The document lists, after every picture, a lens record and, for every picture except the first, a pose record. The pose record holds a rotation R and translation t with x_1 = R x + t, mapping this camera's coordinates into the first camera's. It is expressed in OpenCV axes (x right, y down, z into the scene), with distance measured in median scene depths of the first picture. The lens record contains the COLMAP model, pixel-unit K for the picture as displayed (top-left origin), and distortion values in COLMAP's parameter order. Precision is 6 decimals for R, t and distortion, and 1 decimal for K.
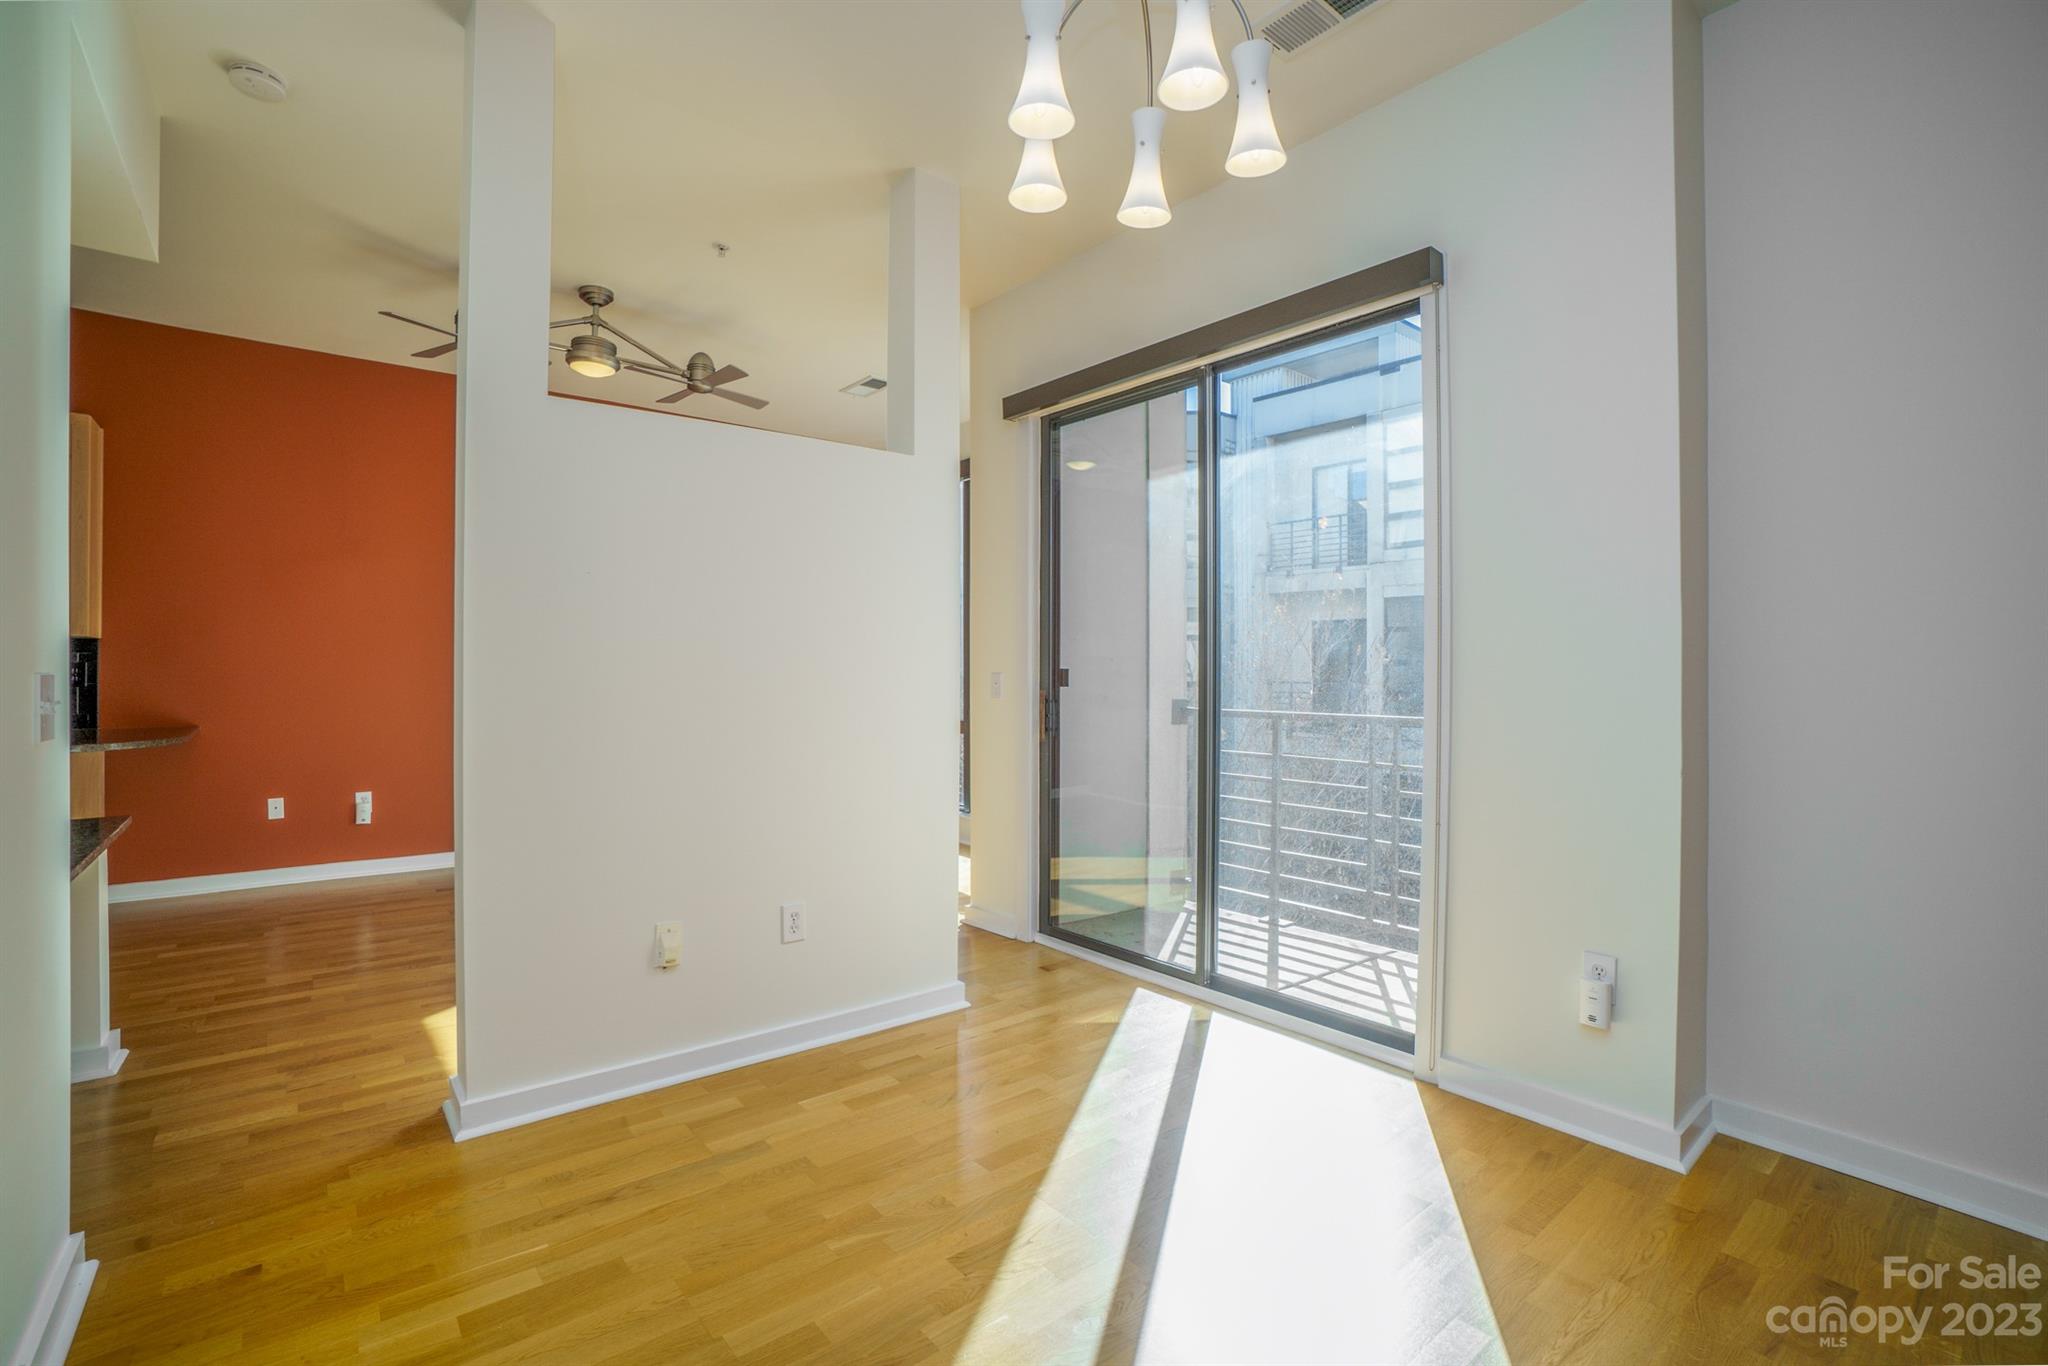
lens RADIAL K [[918.4, 0, 994.5], [0, 918.4, 673.0], [0, 0, 1]] dist [-0.013815, -0.000353]
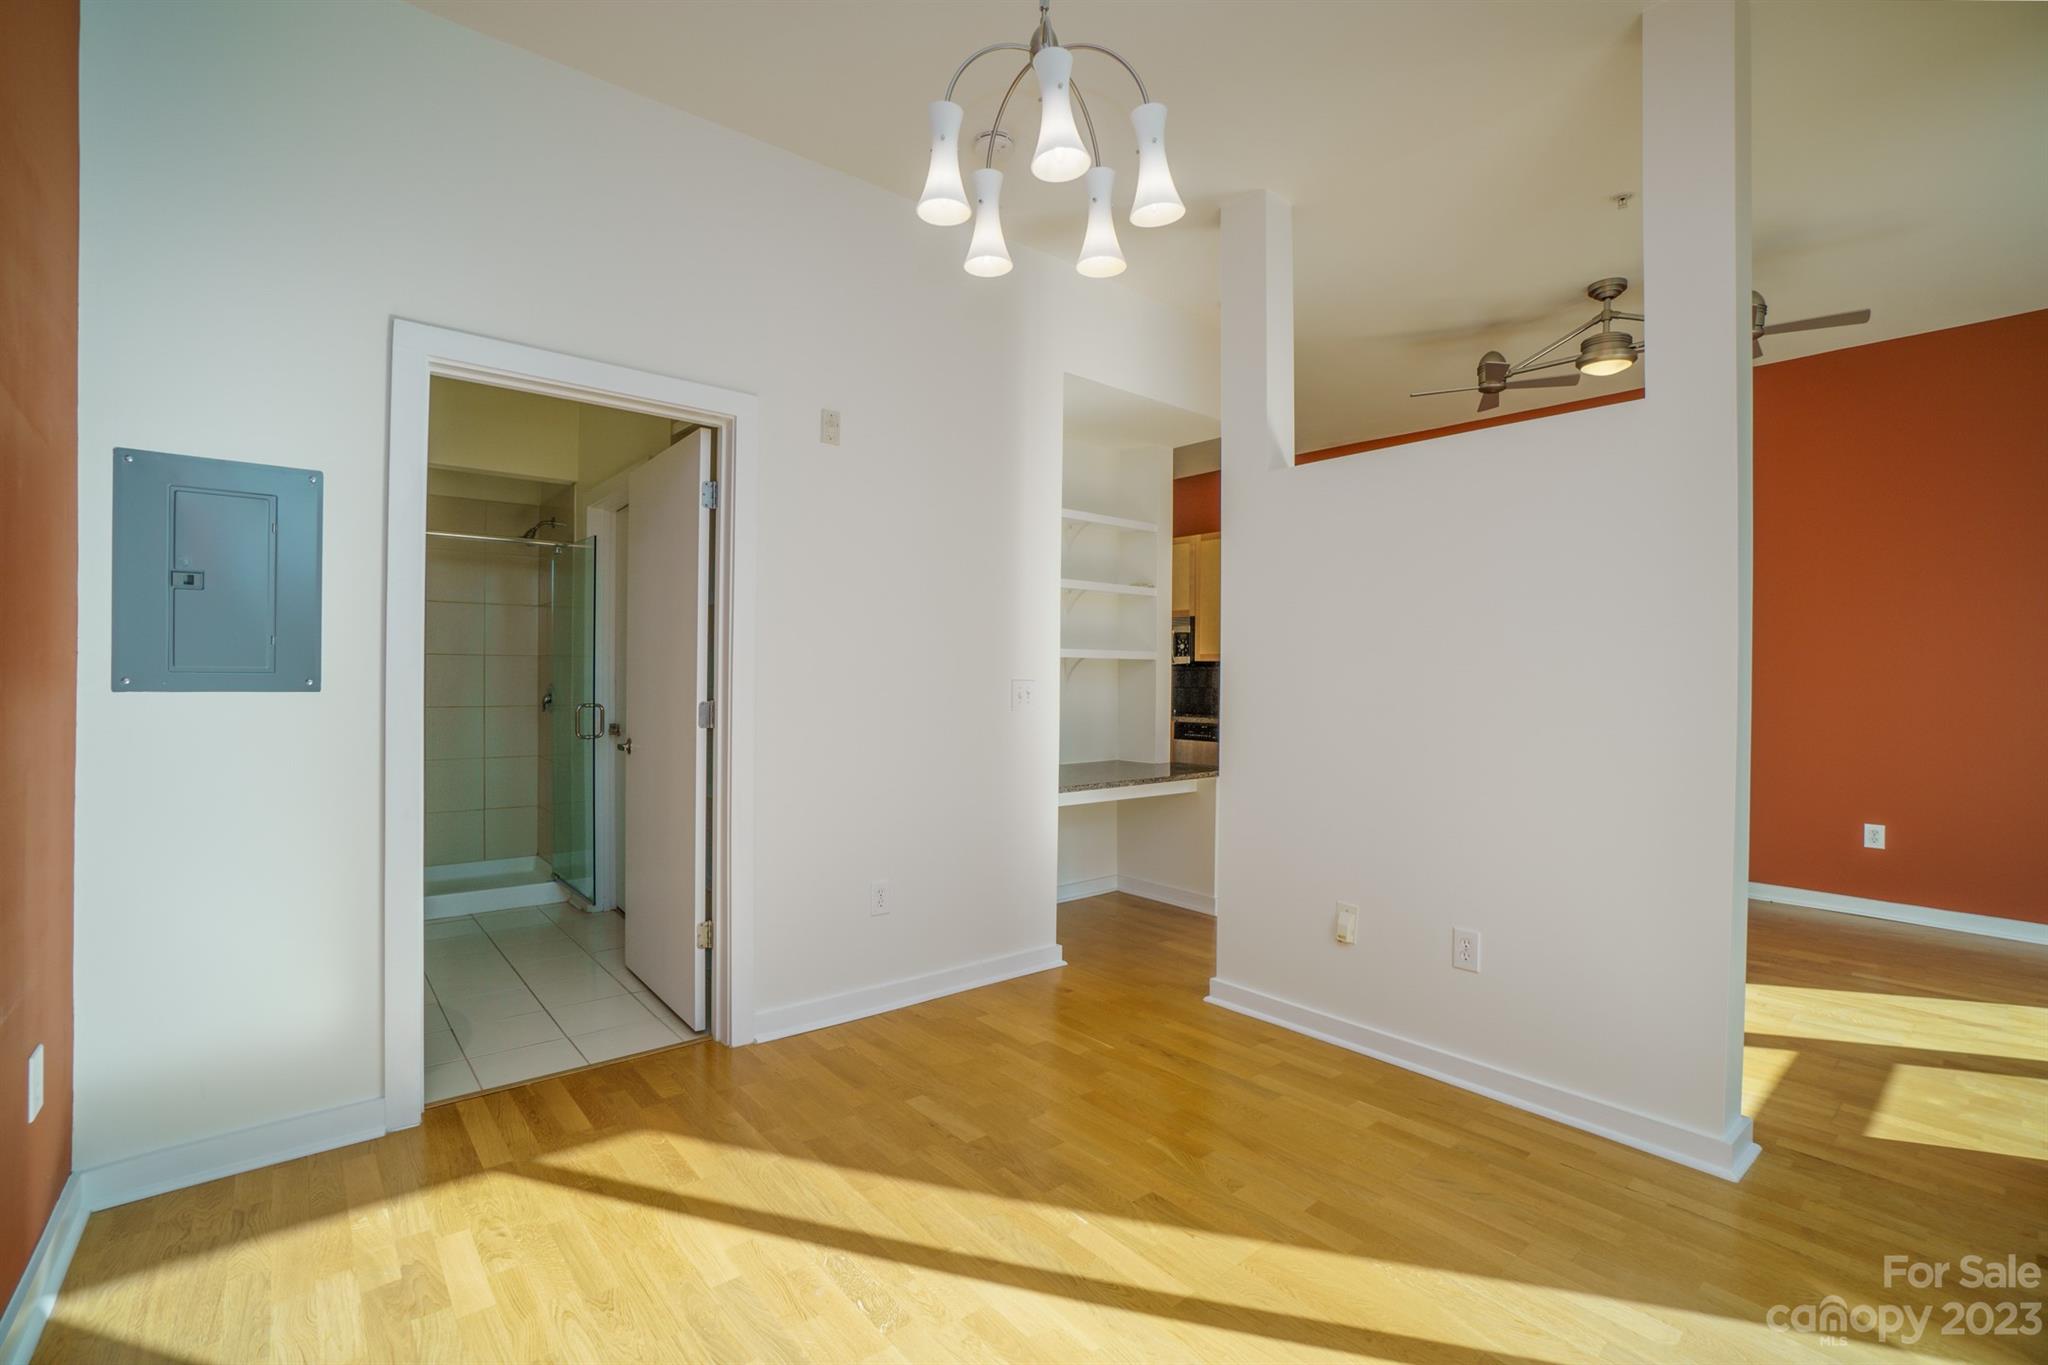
lens RADIAL K [[926.4, 0, 1024.0], [0, 926.4, 682.5], [0, 0, 1]] dist [0.002822, 0.000913]
pose [[0.050356, 0.000992, -0.998731, 0.764895], [-0.009601, 0.999954, 0.000509, 0.003148], [0.998685, 0.009563, 0.050363, 0.539647]]
